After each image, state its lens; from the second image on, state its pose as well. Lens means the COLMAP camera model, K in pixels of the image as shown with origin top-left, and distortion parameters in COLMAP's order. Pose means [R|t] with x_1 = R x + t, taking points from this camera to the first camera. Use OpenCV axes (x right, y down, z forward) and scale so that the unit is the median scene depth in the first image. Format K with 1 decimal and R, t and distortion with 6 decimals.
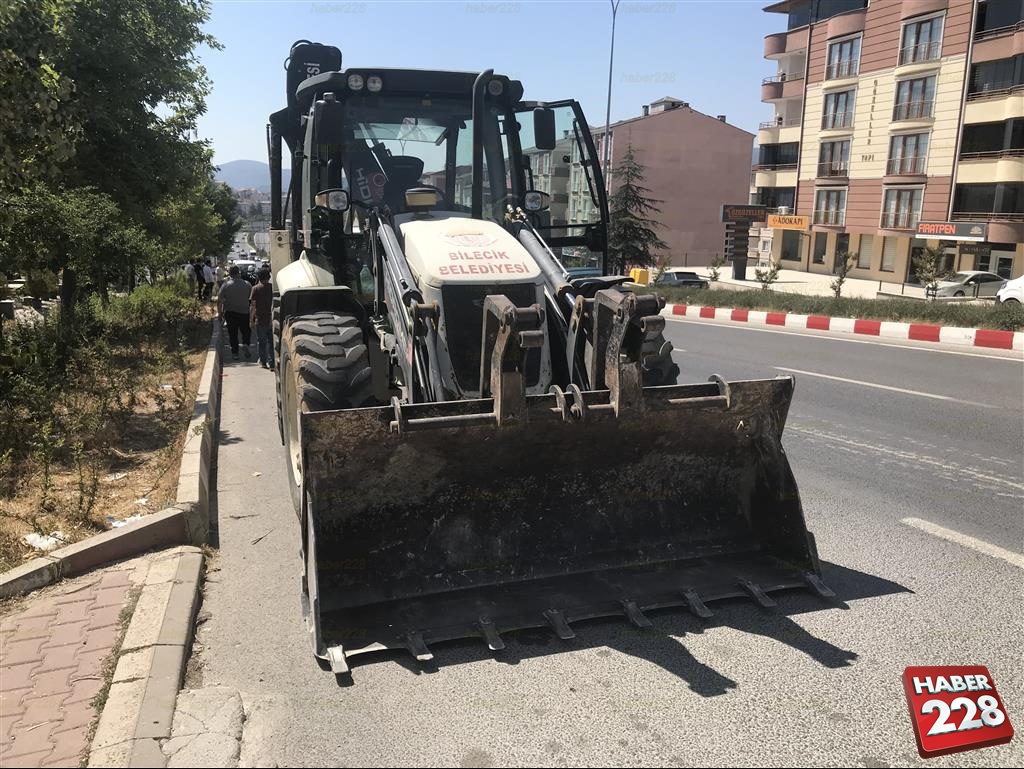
lens RADIAL K [[852.9, 0, 517.5], [0, 852.9, 381.2], [0, 0, 1]] dist [0.019878, -0.021602]
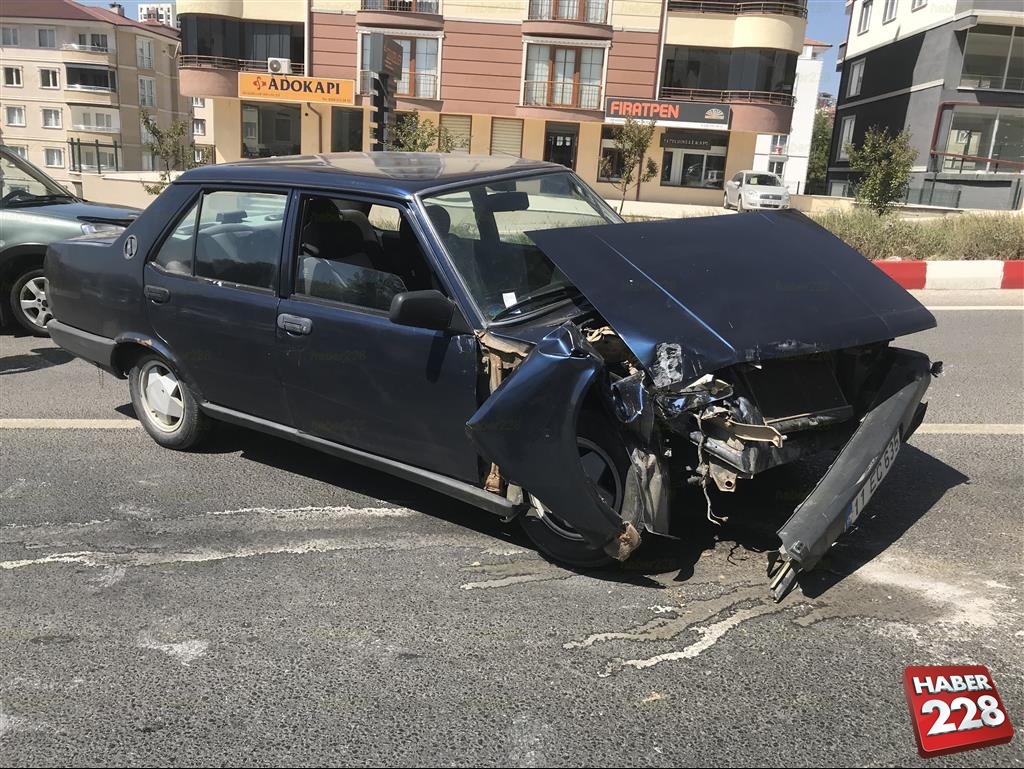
lens RADIAL K [[852.9, 0, 513.3], [0, 852.9, 381.2], [0, 0, 1]] dist [0.019878, -0.021602]
pose [[0.366005, -0.223133, 0.903467, -0.207266], [0.134541, 0.973318, 0.185881, -0.101005], [-0.920836, 0.053520, 0.386260, 0.791122]]
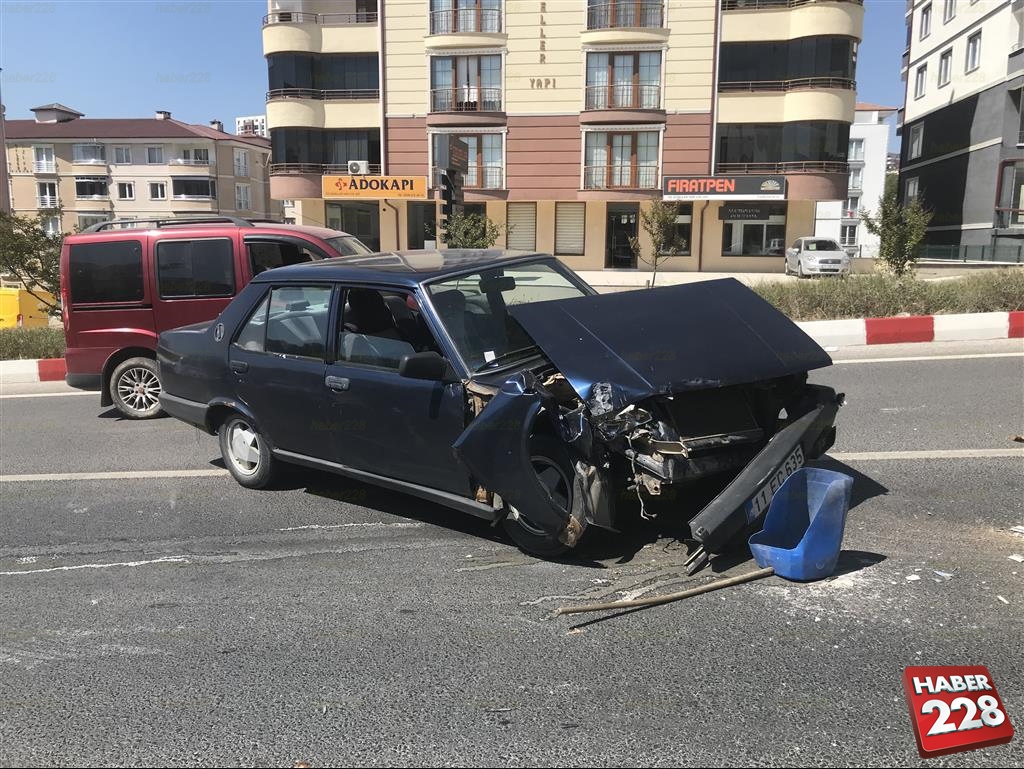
lens RADIAL K [[852.9, 0, 509.0], [0, 852.9, 380.5], [0, 0, 1]] dist [0.019878, -0.021602]
pose [[0.452472, -0.157141, 0.877824, -0.225082], [0.182735, 0.979803, 0.081207, -0.099093], [-0.872856, 0.123665, 0.472049, 0.771448]]
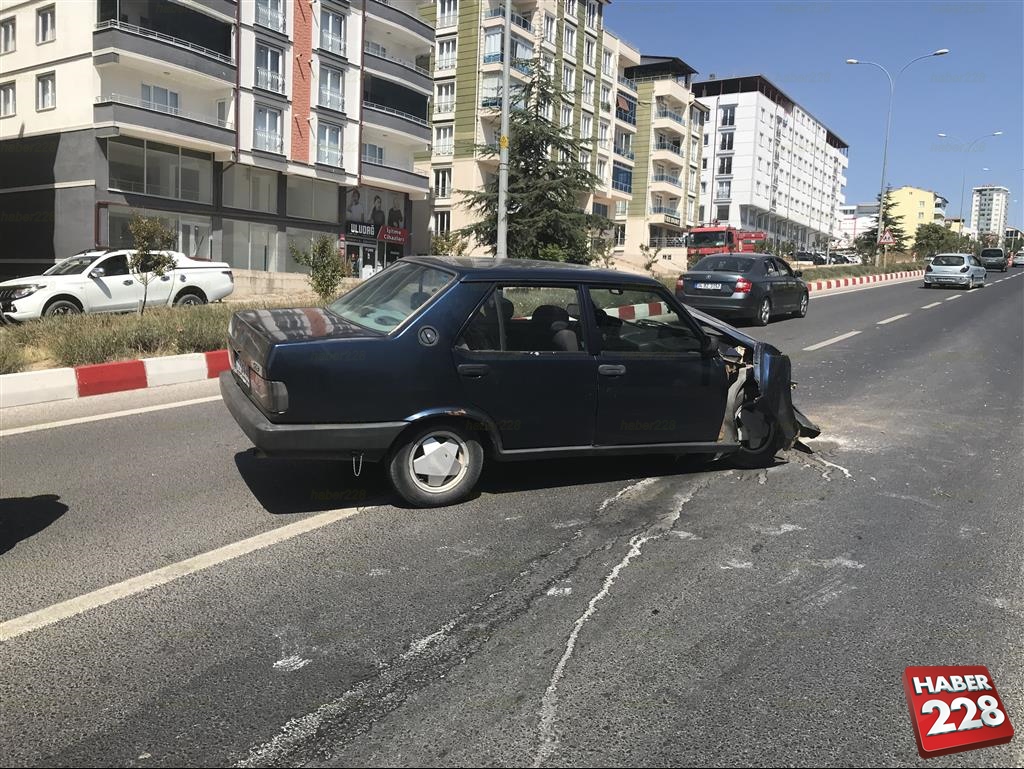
lens RADIAL K [[852.9, 0, 514.9], [0, 852.9, 389.5], [0, 0, 1]] dist [0.019878, -0.021602]
pose [[-0.623434, -0.117020, 0.773069, -0.227156], [0.108210, 0.966309, 0.233535, -0.121666], [-0.774351, 0.229247, -0.589767, 0.925649]]
